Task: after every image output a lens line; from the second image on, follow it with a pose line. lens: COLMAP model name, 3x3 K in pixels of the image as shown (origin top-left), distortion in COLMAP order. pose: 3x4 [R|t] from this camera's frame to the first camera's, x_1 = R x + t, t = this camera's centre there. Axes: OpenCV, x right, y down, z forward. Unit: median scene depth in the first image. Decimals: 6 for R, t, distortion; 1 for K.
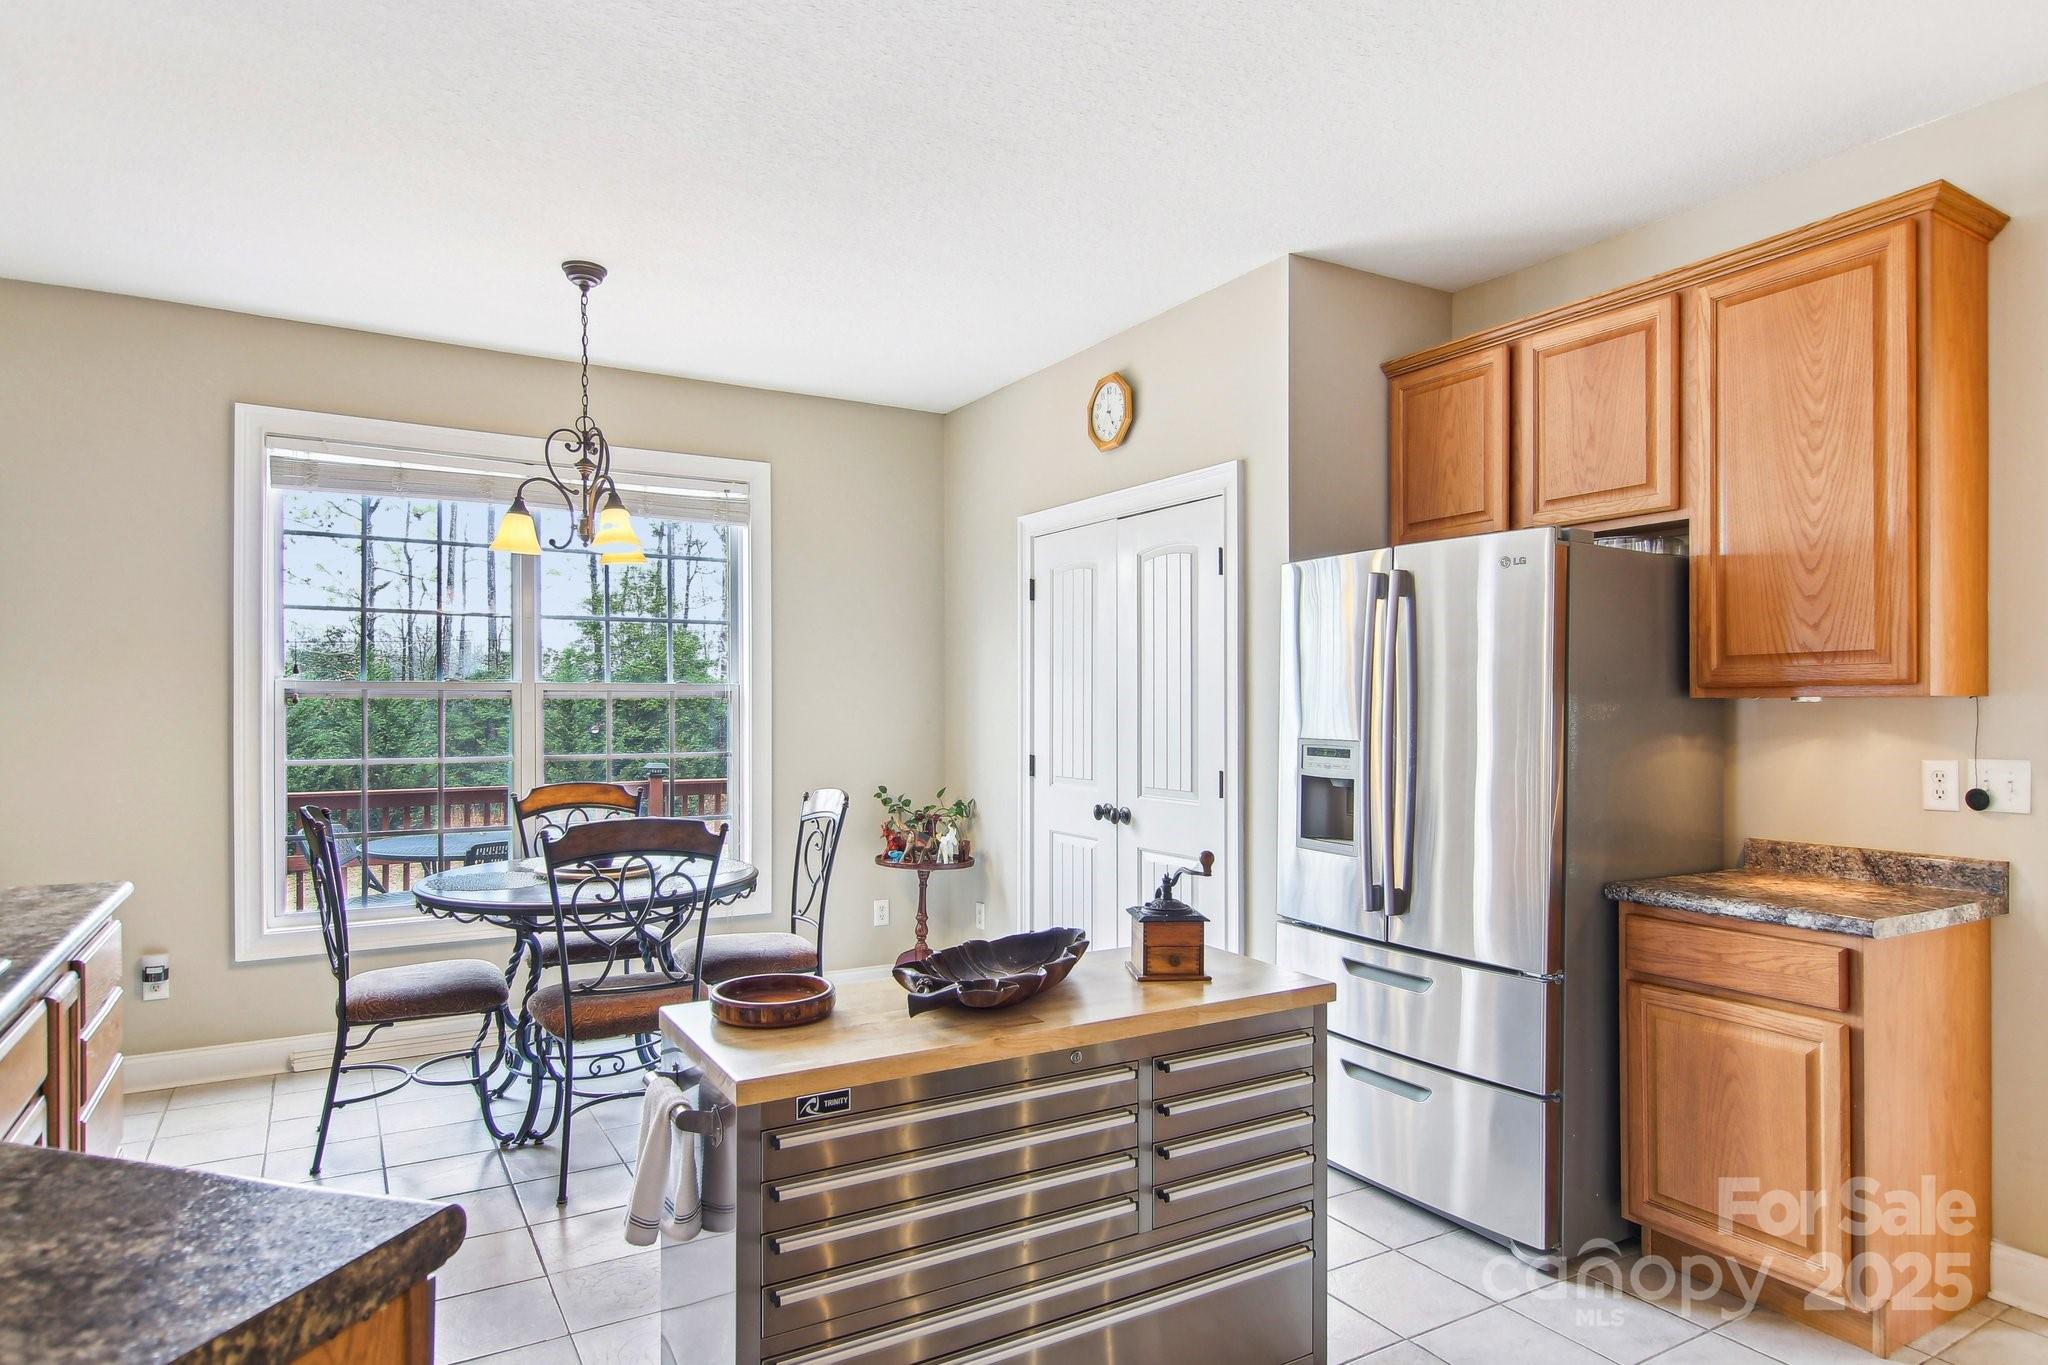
lens RADIAL K [[1181.4, 0, 1034.8], [0, 1181.4, 705.8], [0, 0, 1]] dist [0.028168, -0.030524]
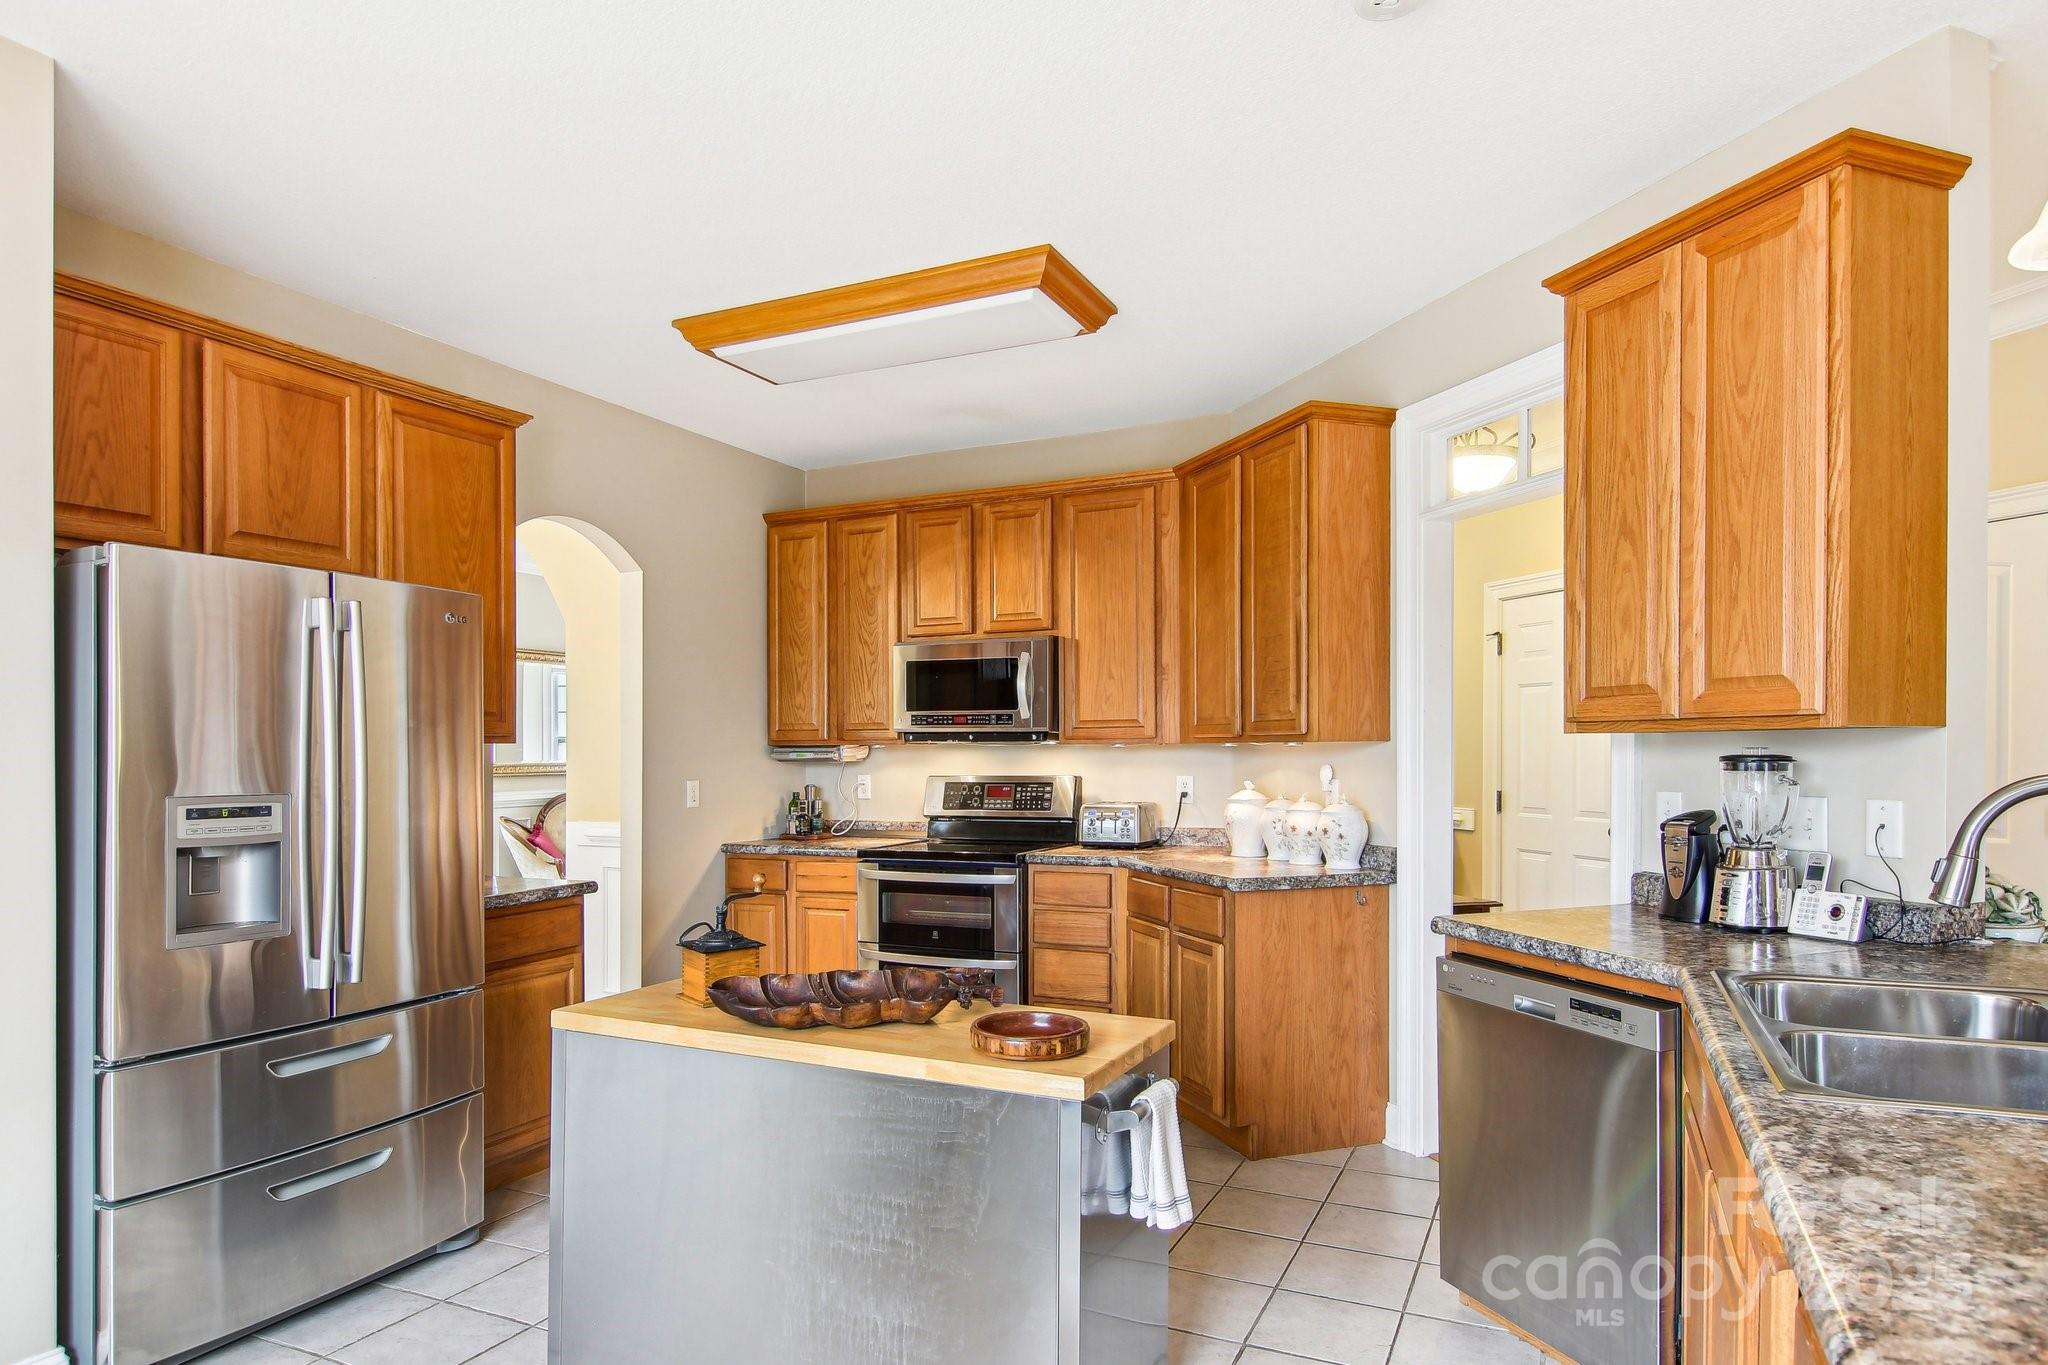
lens RADIAL K [[1183.0, 0, 1031.5], [0, 1183.0, 736.0], [0, 0, 1]] dist [0.022087, -0.030703]
pose [[-0.558259, 0.009168, 0.829616, -0.703855], [0.002511, 0.999953, -0.009361, -0.001690], [-0.829663, -0.003142, -0.558256, 1.029120]]
